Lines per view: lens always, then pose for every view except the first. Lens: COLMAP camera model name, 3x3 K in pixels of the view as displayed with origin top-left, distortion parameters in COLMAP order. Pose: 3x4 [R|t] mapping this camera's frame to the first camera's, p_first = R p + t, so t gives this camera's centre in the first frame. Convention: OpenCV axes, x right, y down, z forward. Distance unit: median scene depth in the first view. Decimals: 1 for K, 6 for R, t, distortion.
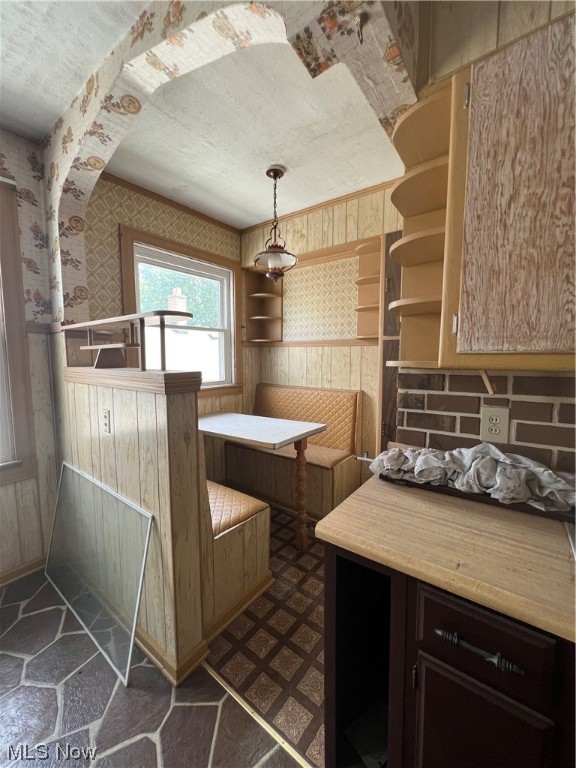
lens RADIAL K [[306.6, 0, 287.6], [0, 306.6, 383.0], [0, 0, 1]] dist [0.010586, 0.000436]
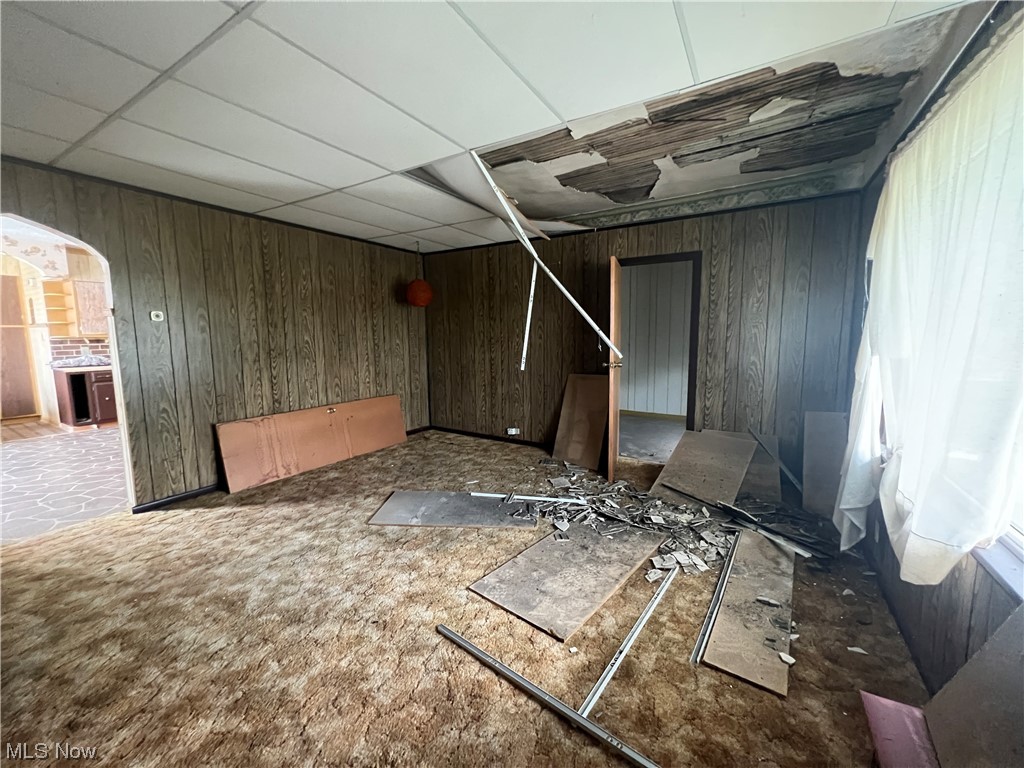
lens RADIAL K [[408.8, 0, 511.6], [0, 408.8, 382.1], [0, 0, 1]] dist [0.010586, 0.000436]
pose [[-0.104646, -0.111364, 0.988255, -5.837585], [0.095314, 0.988013, 0.121429, 0.438793], [-0.989931, 0.106902, -0.092778, -4.396460]]
